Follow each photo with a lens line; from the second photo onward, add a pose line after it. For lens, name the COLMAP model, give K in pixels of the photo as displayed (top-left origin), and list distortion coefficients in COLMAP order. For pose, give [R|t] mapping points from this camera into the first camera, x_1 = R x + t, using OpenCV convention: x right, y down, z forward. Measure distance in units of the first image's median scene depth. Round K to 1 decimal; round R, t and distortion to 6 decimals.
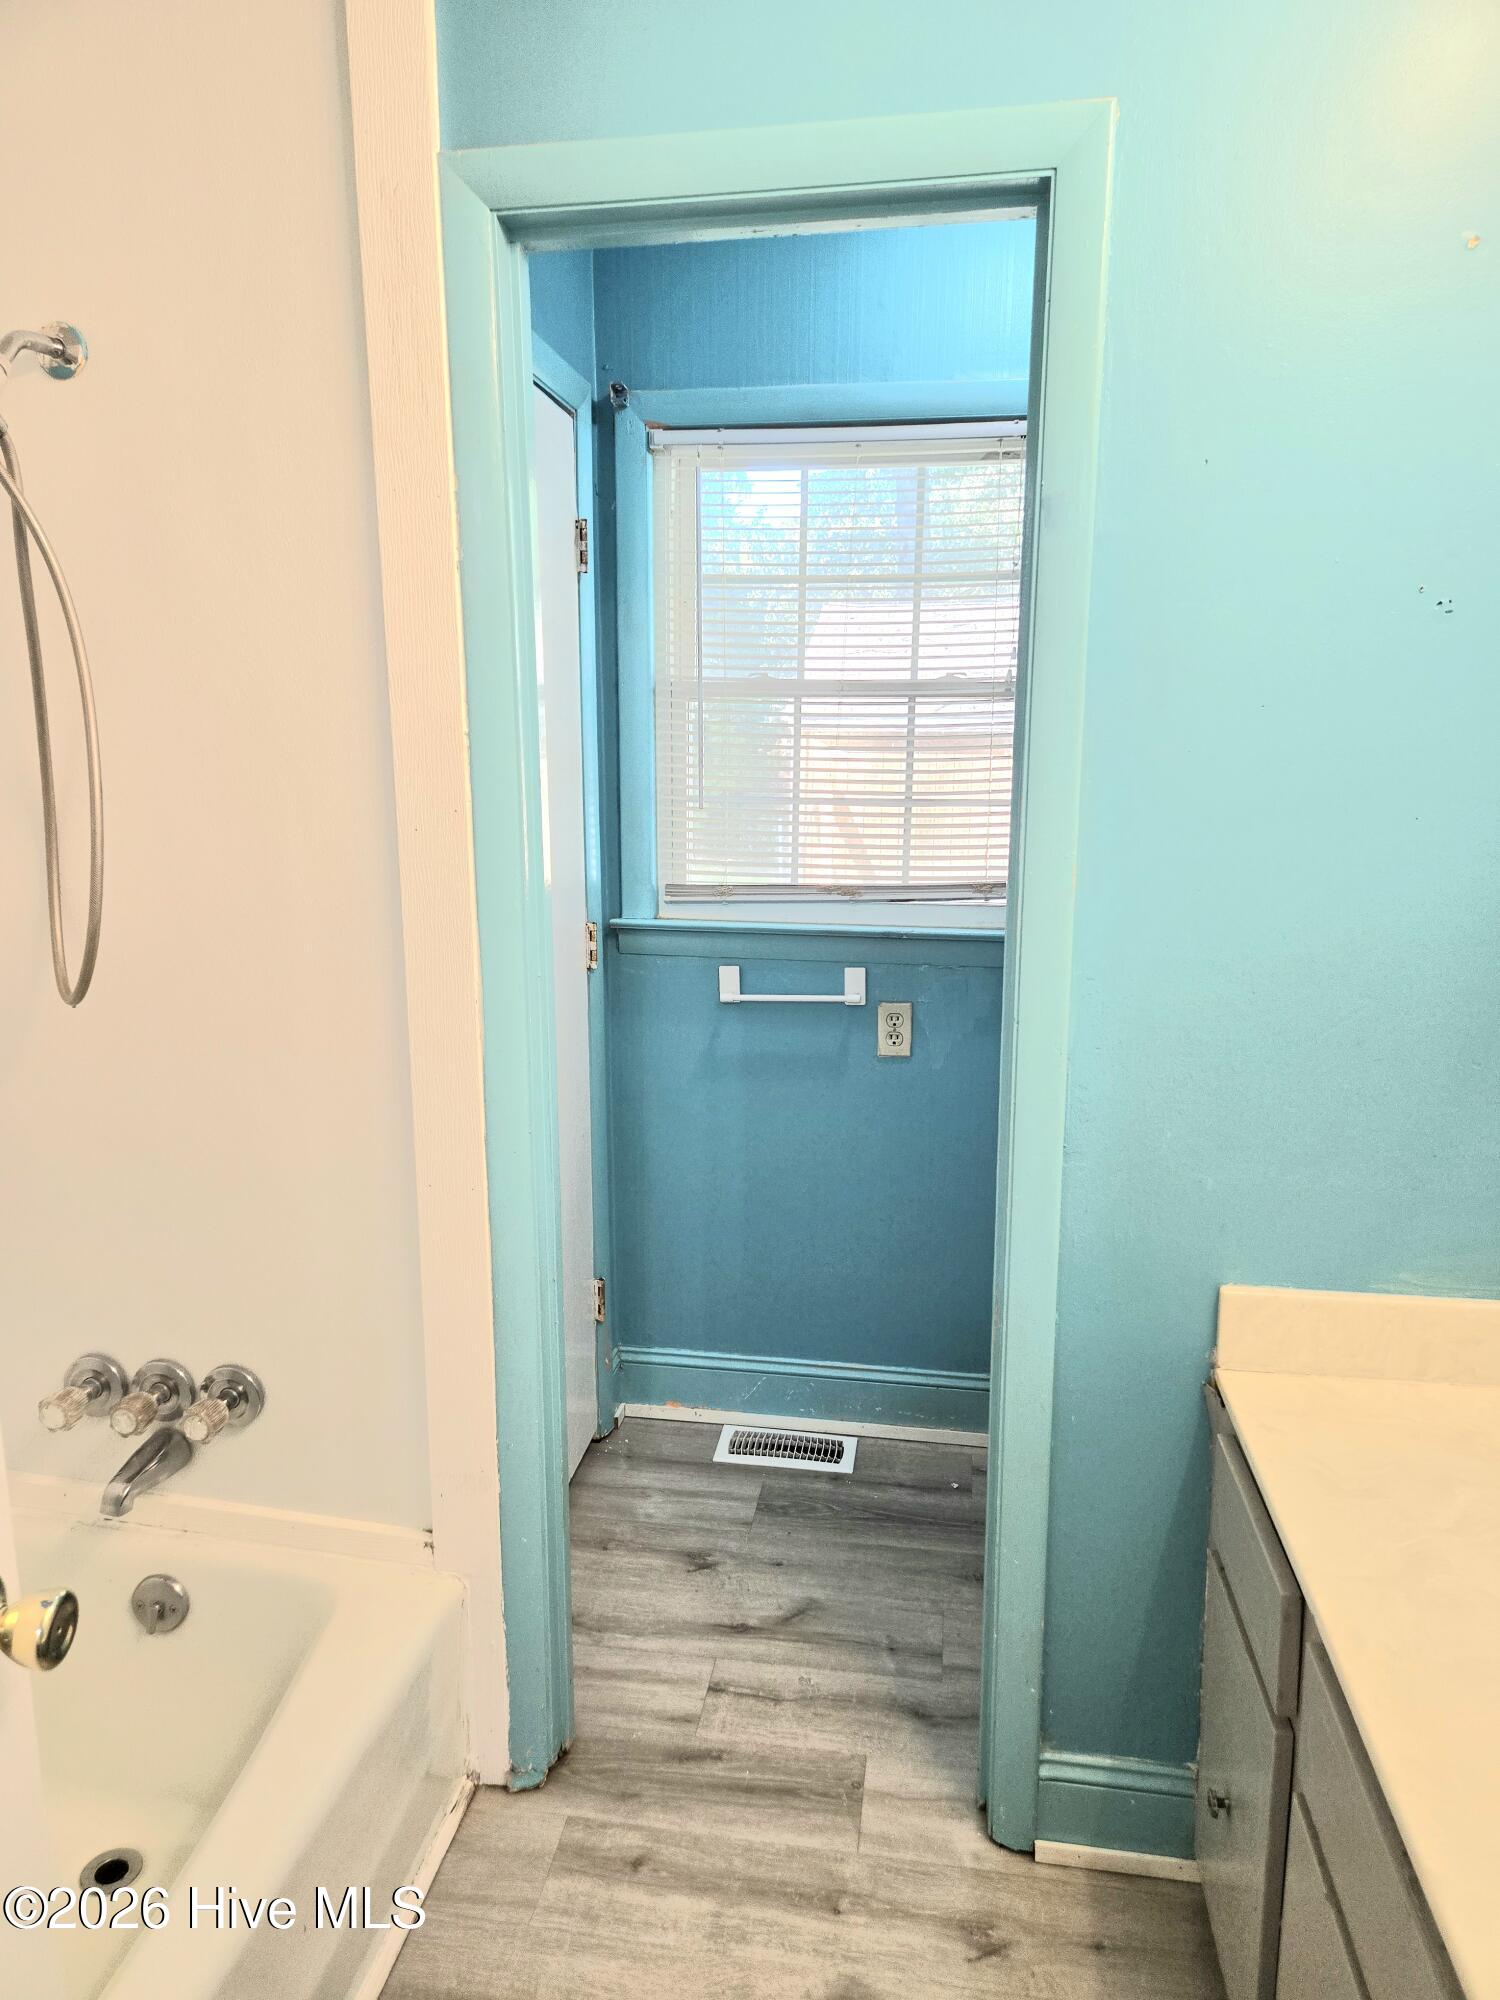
lens RADIAL K [[1344.3, 0, 750.0], [0, 1344.3, 1000.0], [0, 0, 1]] dist [0.074390, -0.056643]
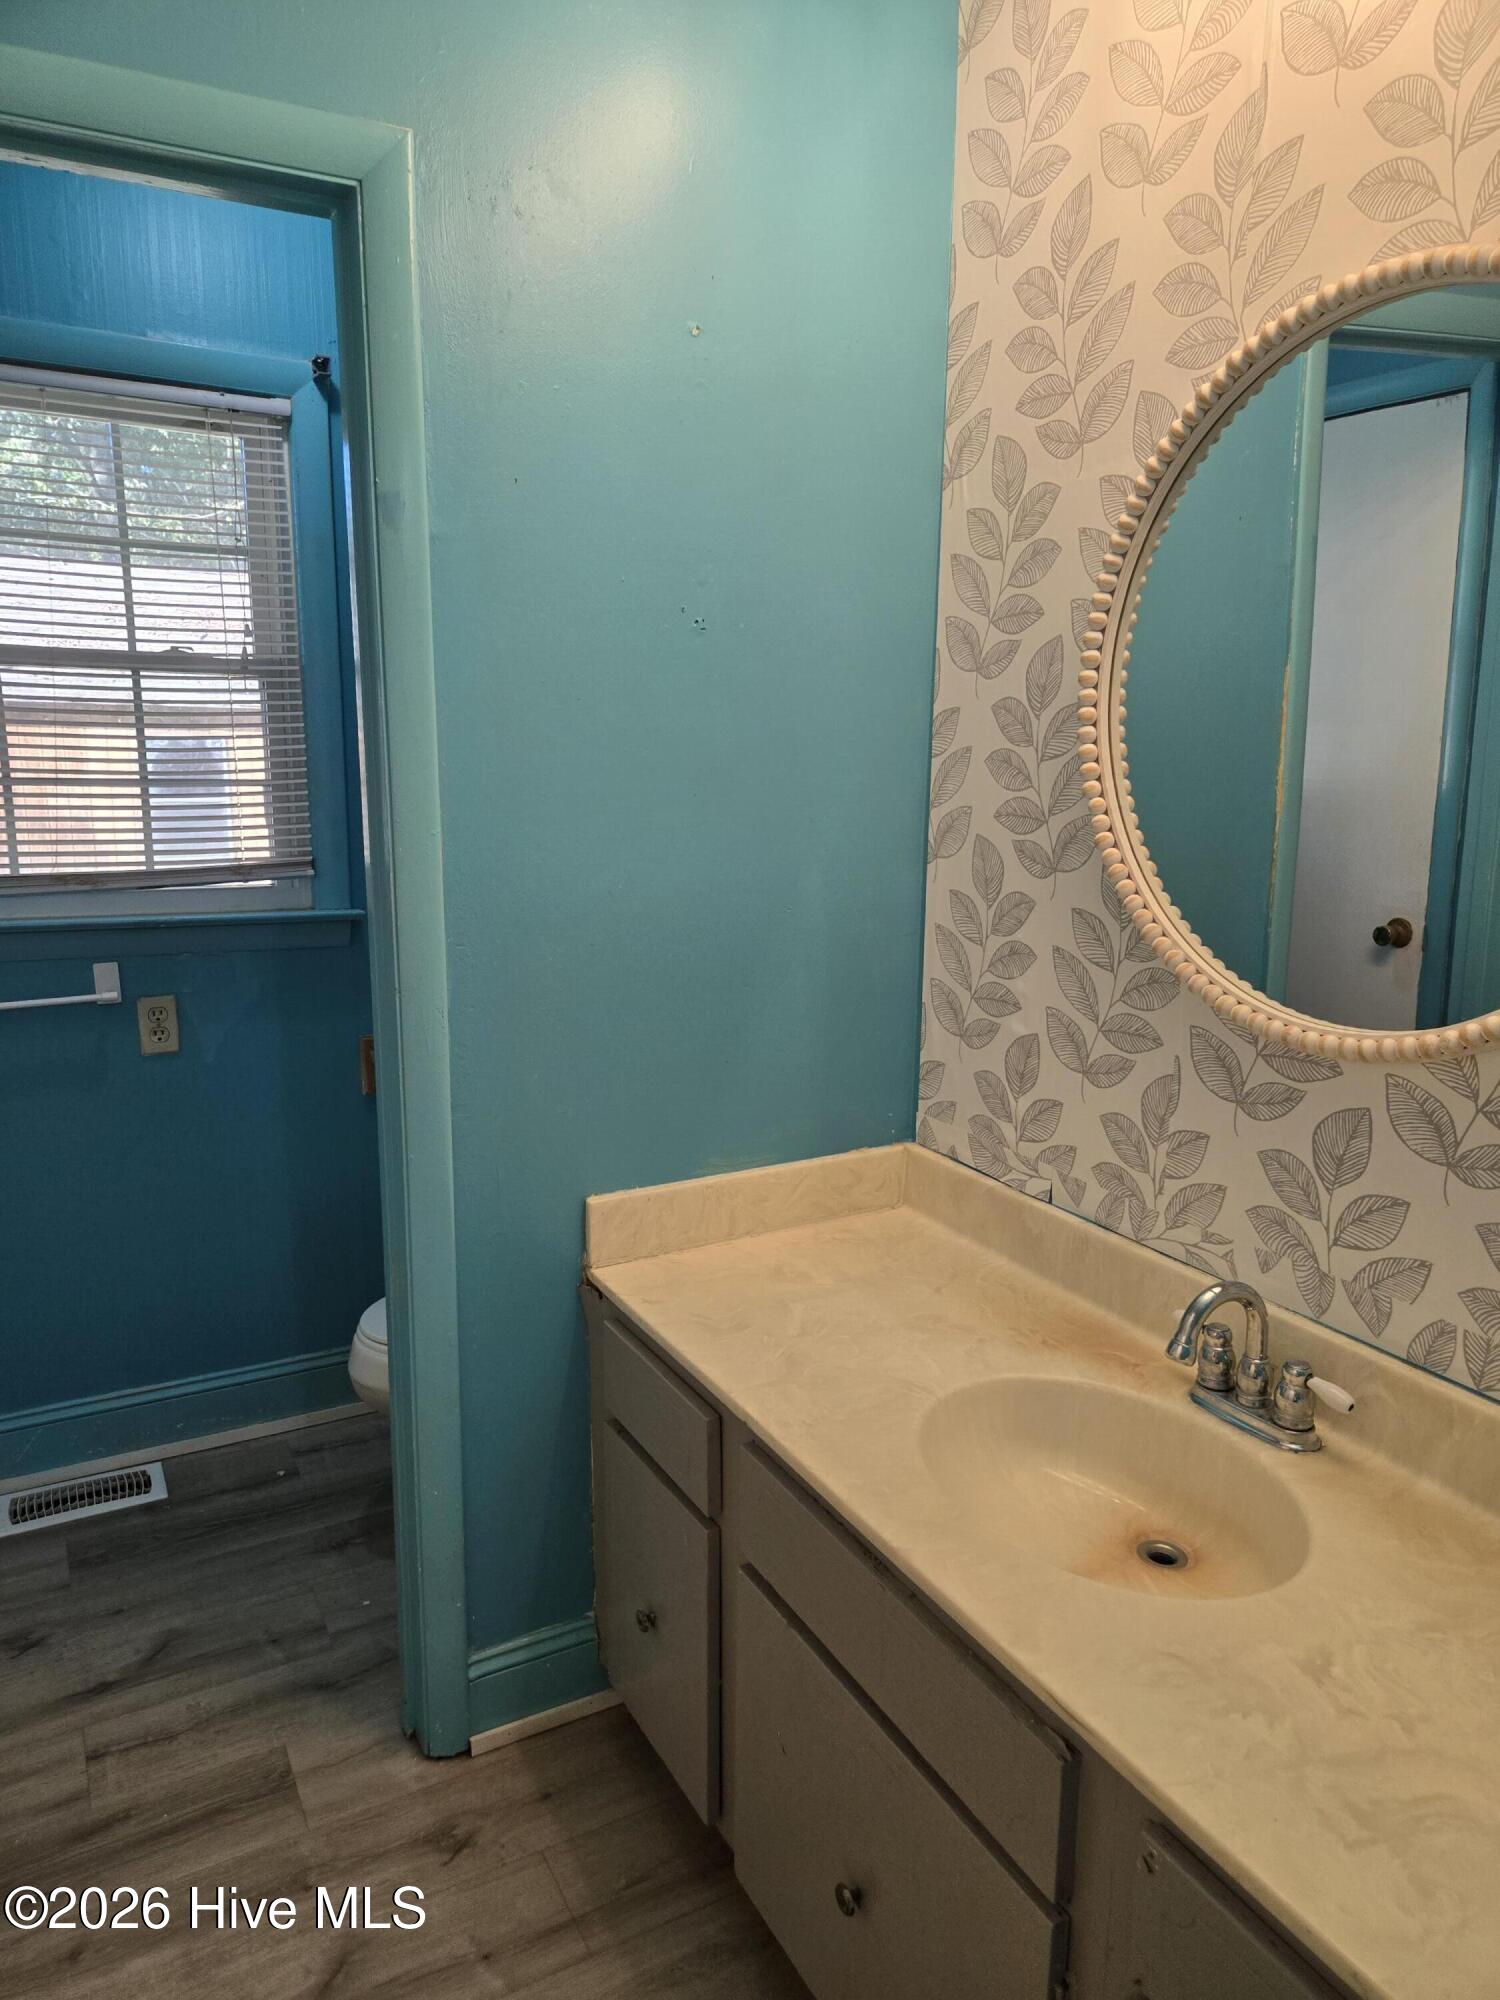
lens RADIAL K [[1344.3, 0, 750.0], [0, 1344.3, 1000.0], [0, 0, 1]] dist [0.074390, -0.056643]
pose [[0.791757, -0.107925, 0.601226, -0.169855], [0.097527, 0.993976, 0.049994, -0.002980], [-0.603000, 0.019053, 0.797513, -0.010559]]
